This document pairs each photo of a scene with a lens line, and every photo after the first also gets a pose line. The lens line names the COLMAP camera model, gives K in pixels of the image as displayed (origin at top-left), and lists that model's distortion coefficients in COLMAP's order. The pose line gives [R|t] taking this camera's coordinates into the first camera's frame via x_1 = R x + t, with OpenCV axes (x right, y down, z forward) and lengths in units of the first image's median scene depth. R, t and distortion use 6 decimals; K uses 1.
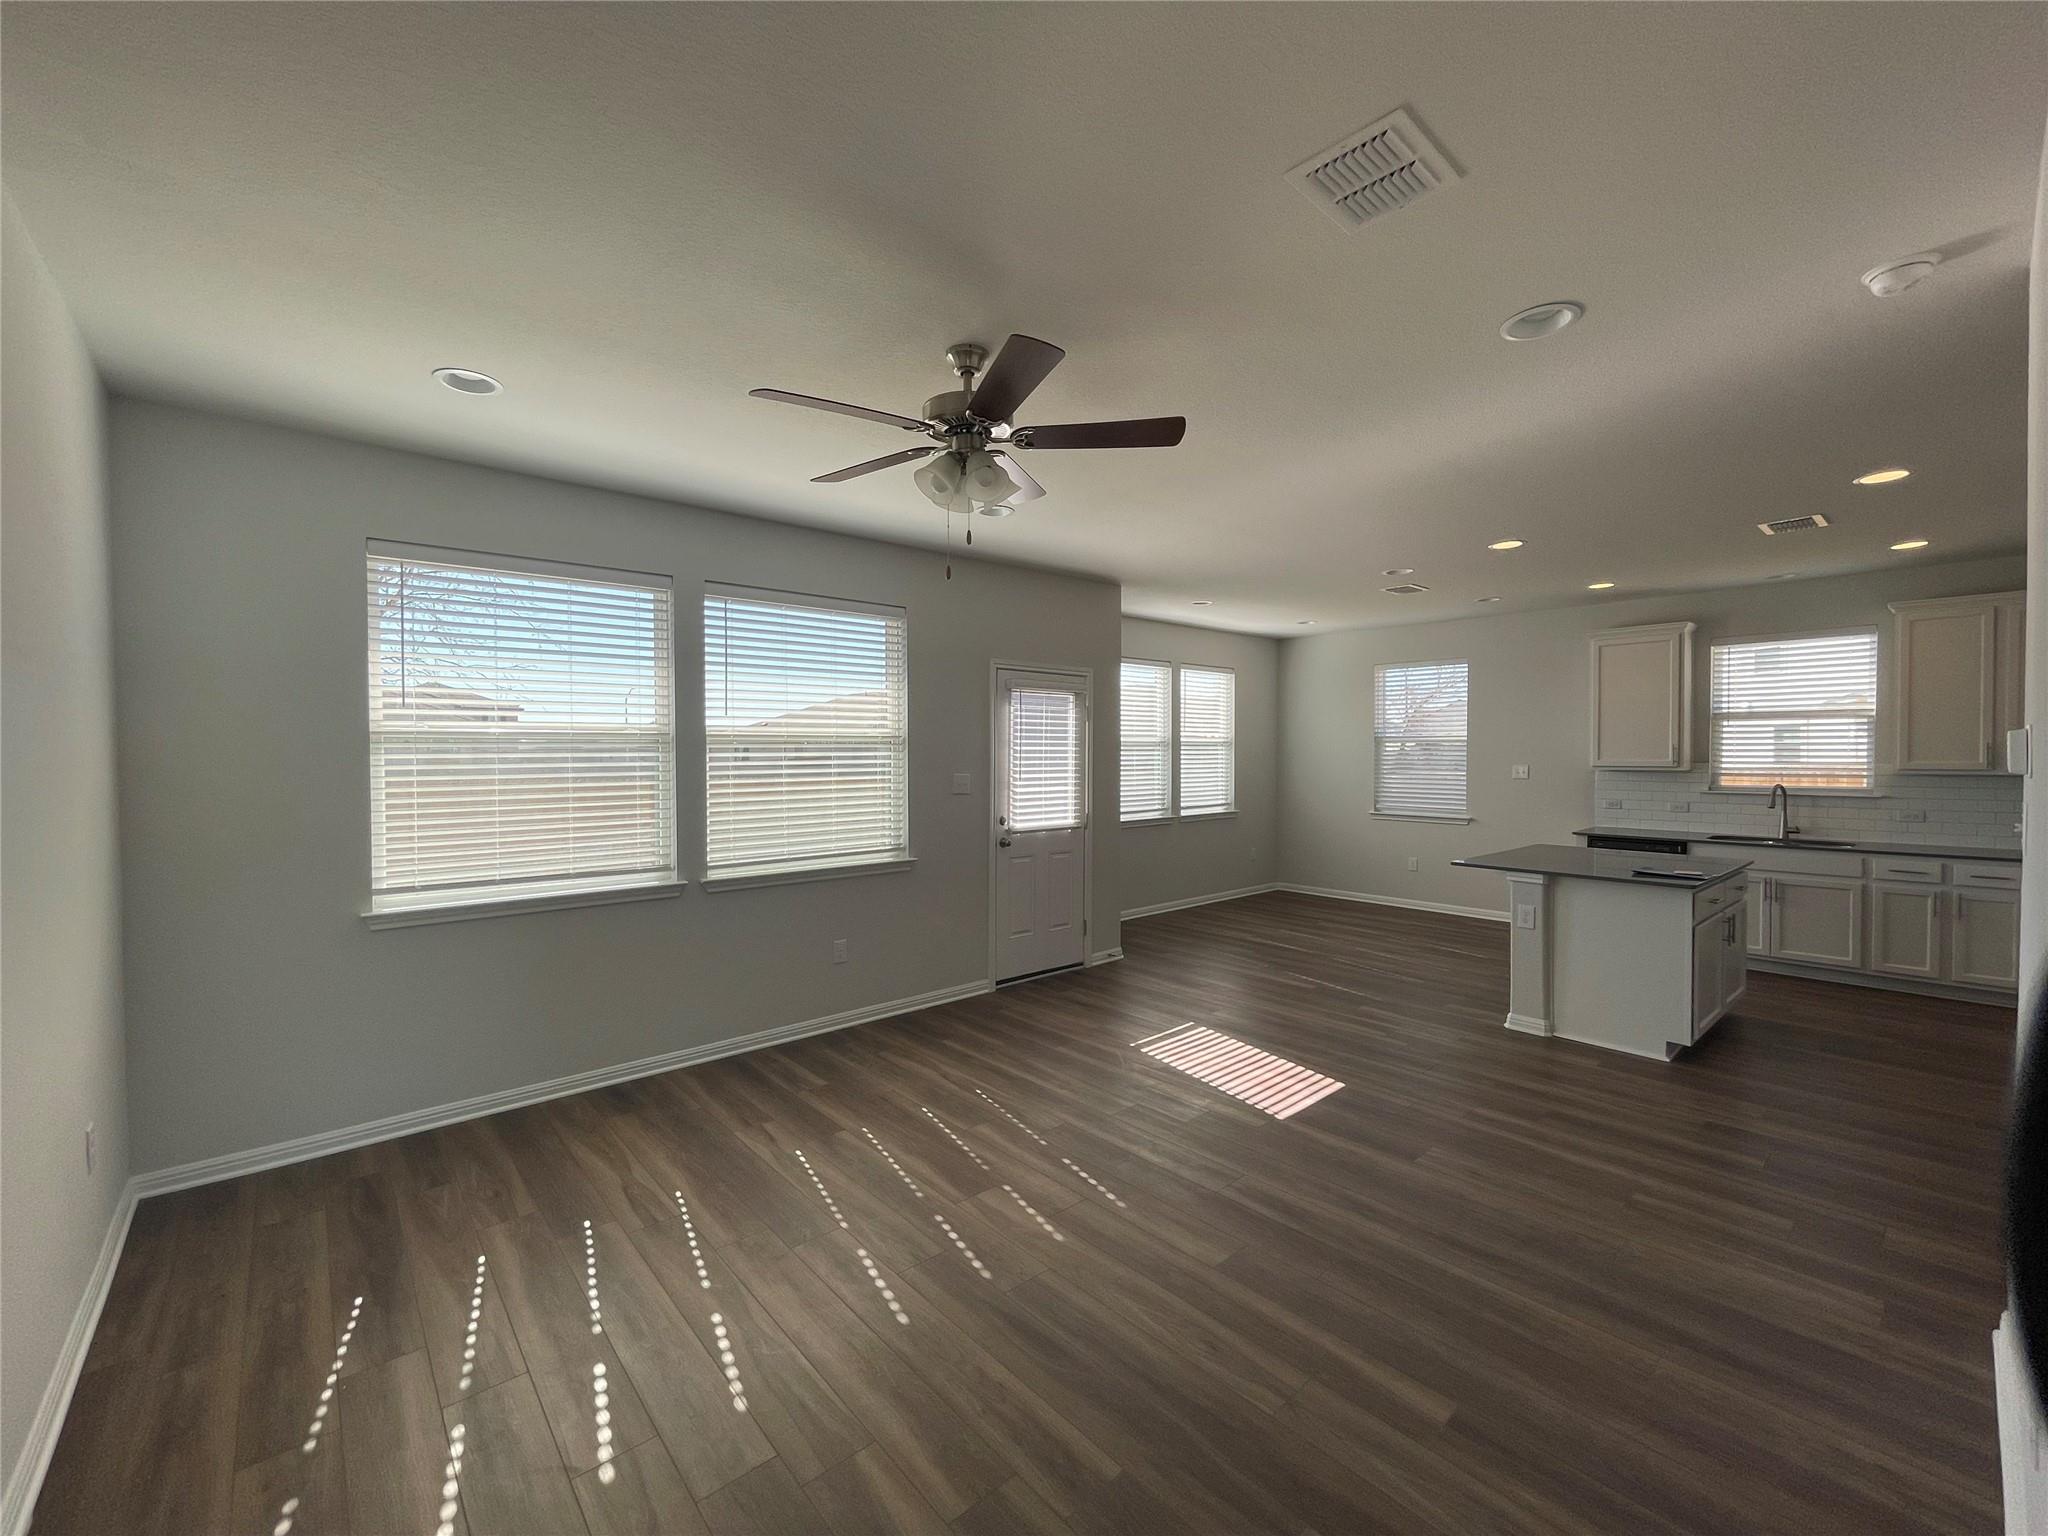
lens RADIAL K [[825.1, 0, 1011.2], [0, 825.1, 771.8], [0, 0, 1]] dist [-0.003183, 0.000287]
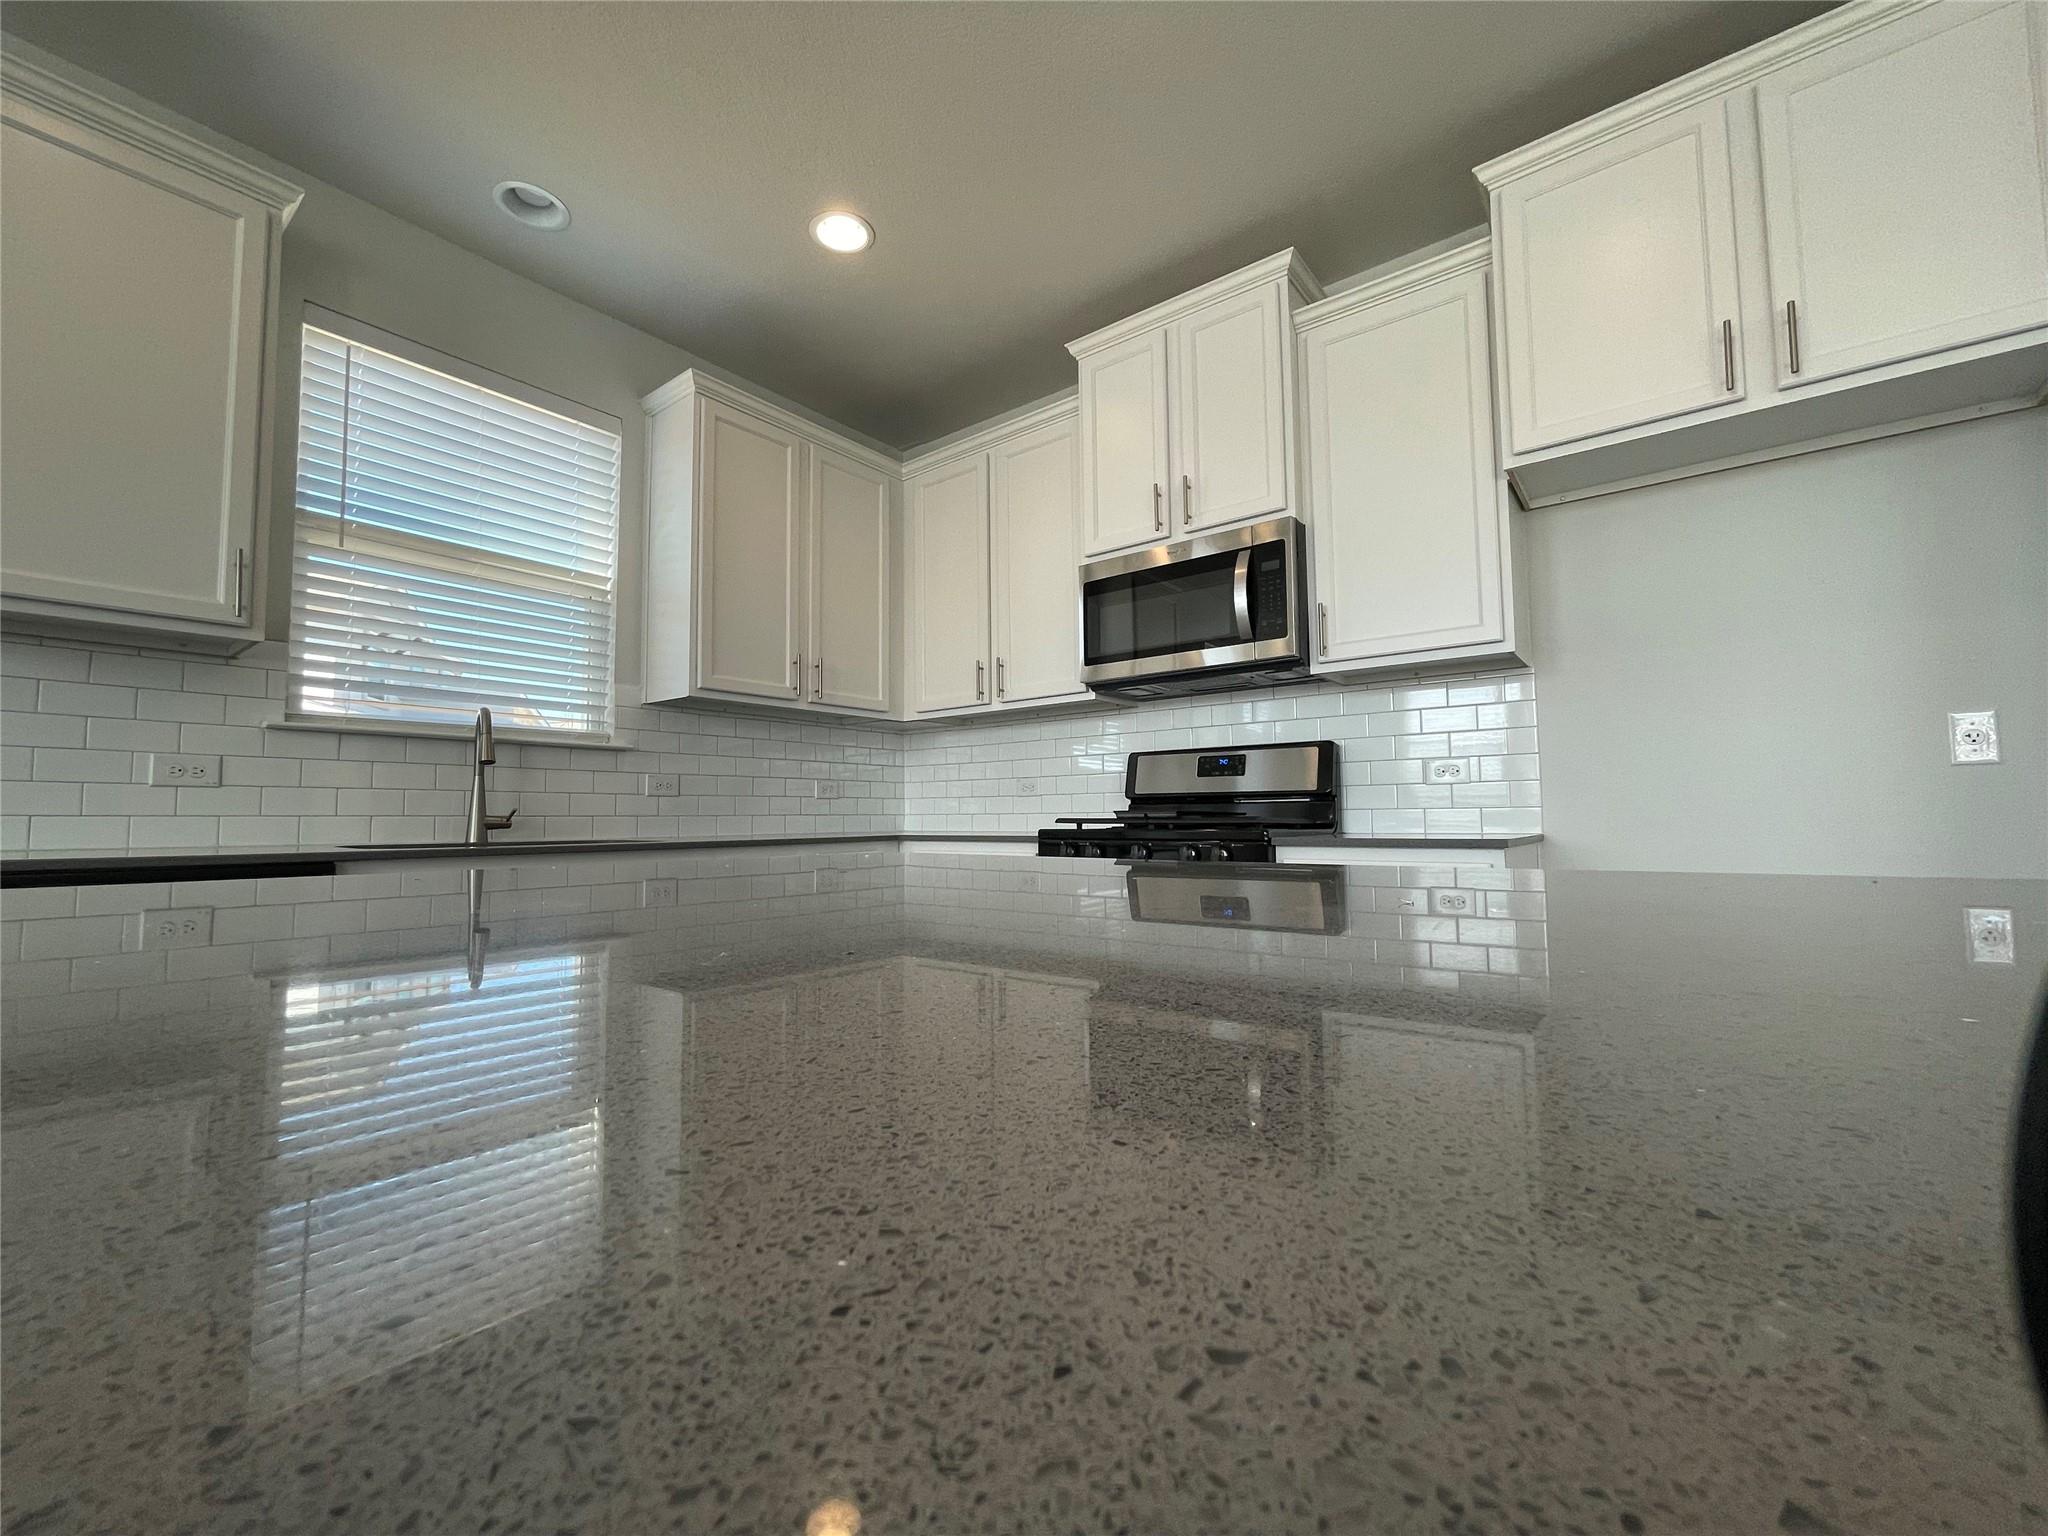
lens RADIAL K [[835.0, 0, 1022.6], [0, 835.0, 769.1], [0, 0, 1]] dist [-0.001175, -0.000481]
pose [[-0.177394, 0.064199, 0.982044, 0.703131], [0.033318, 0.997690, -0.059203, 0.115409], [-0.983576, 0.022218, -0.179124, 1.188416]]
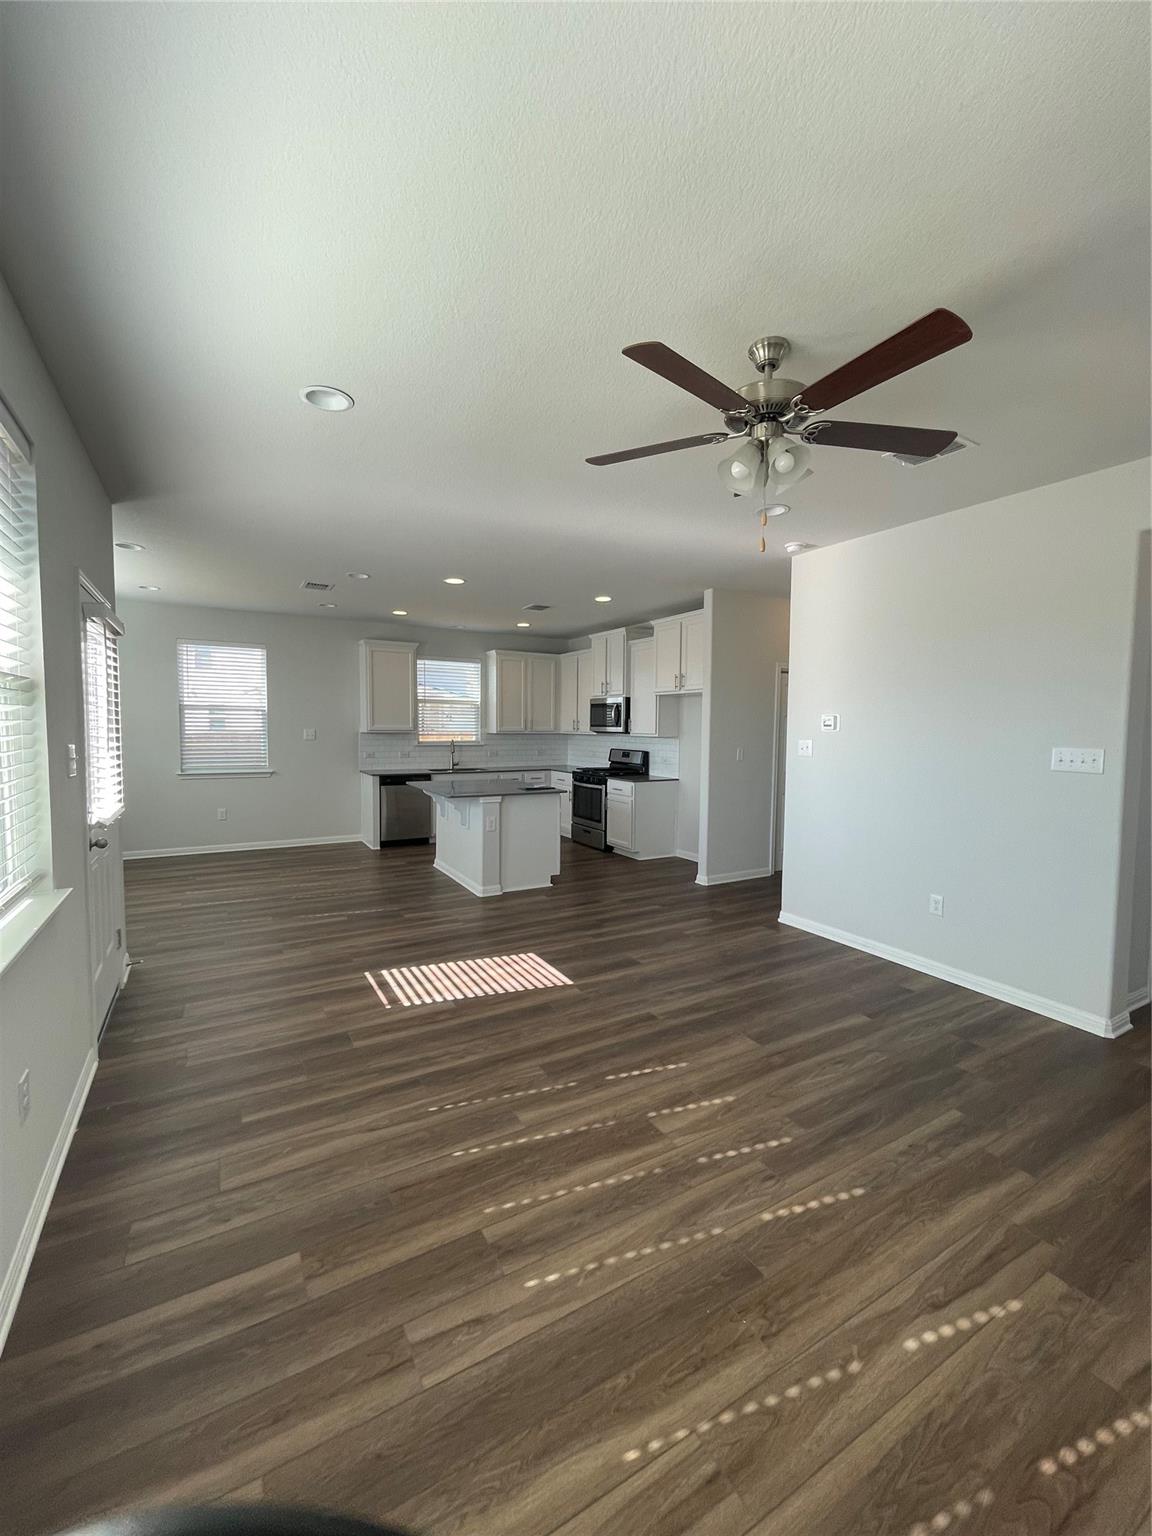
lens RADIAL K [[626.2, 0, 576.0], [0, 626.2, 768.0], [0, 0, 1]] dist [-0.001175, -0.000481]
pose [[0.188603, -0.060861, 0.980166, -0.579071], [0.012428, 0.998146, 0.059586, -0.001885], [-0.981975, 0.000943, 0.189009, 0.675502]]
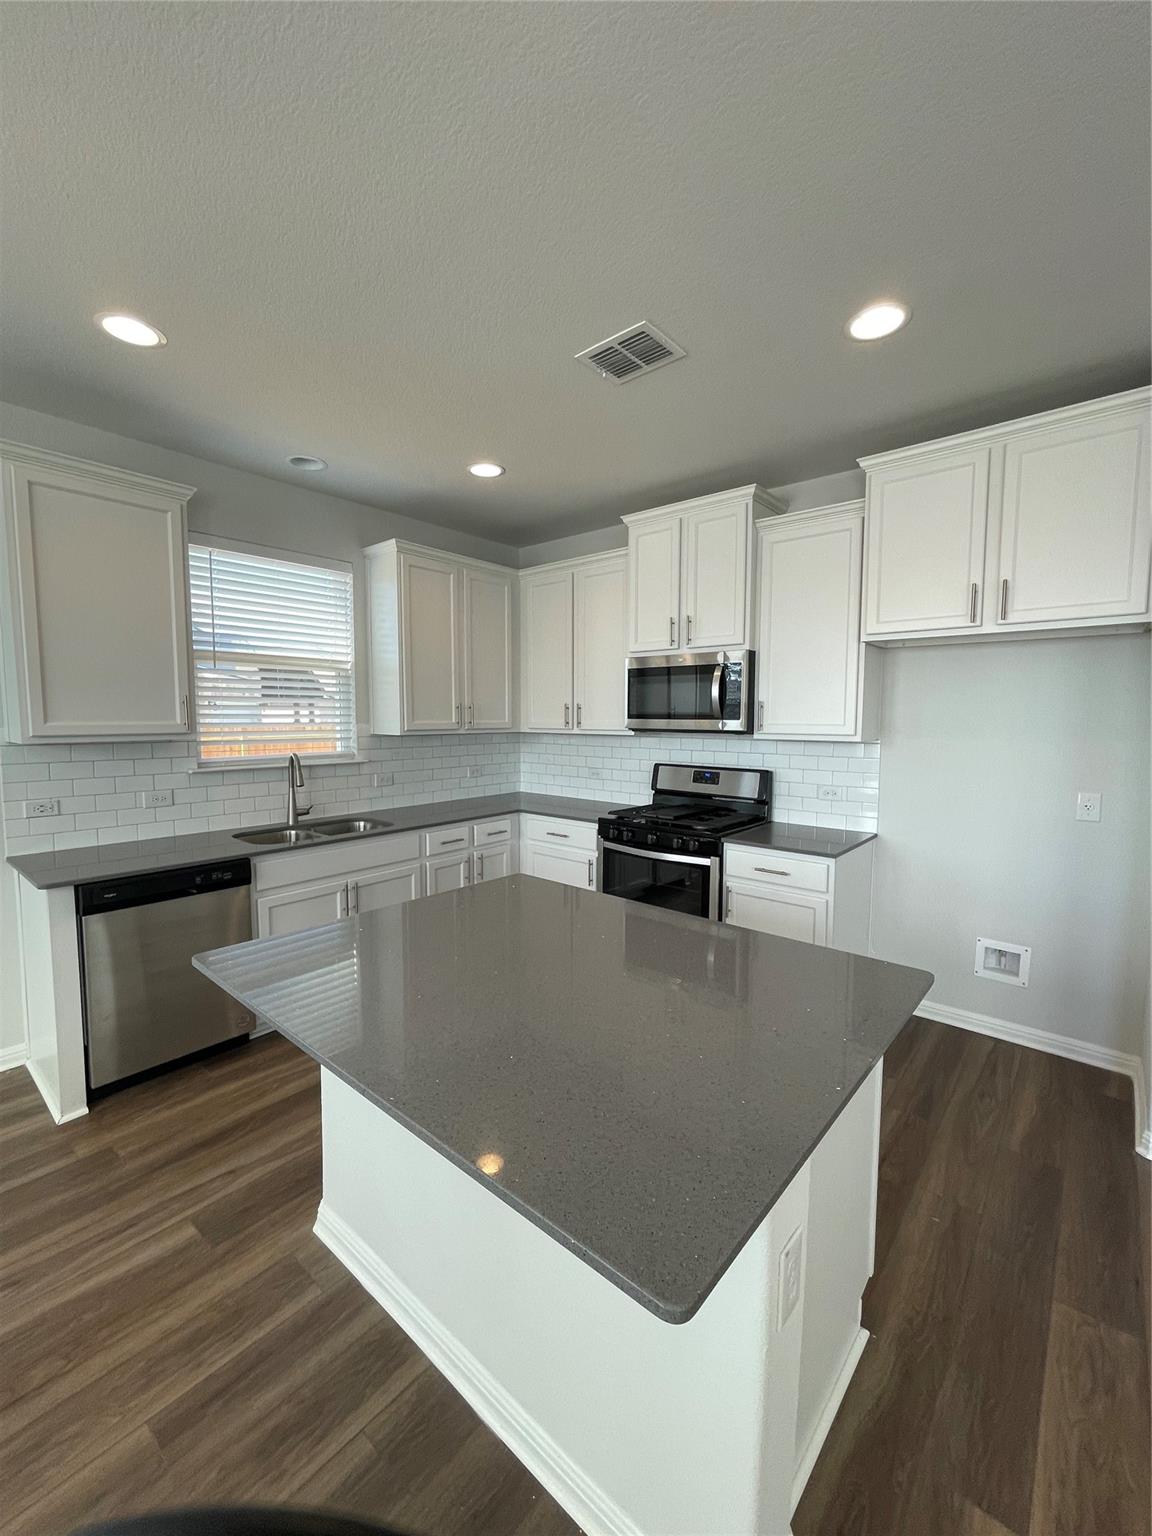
lens RADIAL K [[626.2, 0, 576.0], [0, 626.2, 768.0], [0, 0, 1]] dist [-0.001175, -0.000481]
pose [[-0.138583, -0.080829, 0.987047, 0.491766], [0.021959, 0.996168, 0.084659, -0.020527], [-0.990107, 0.033407, -0.136277, 1.208287]]
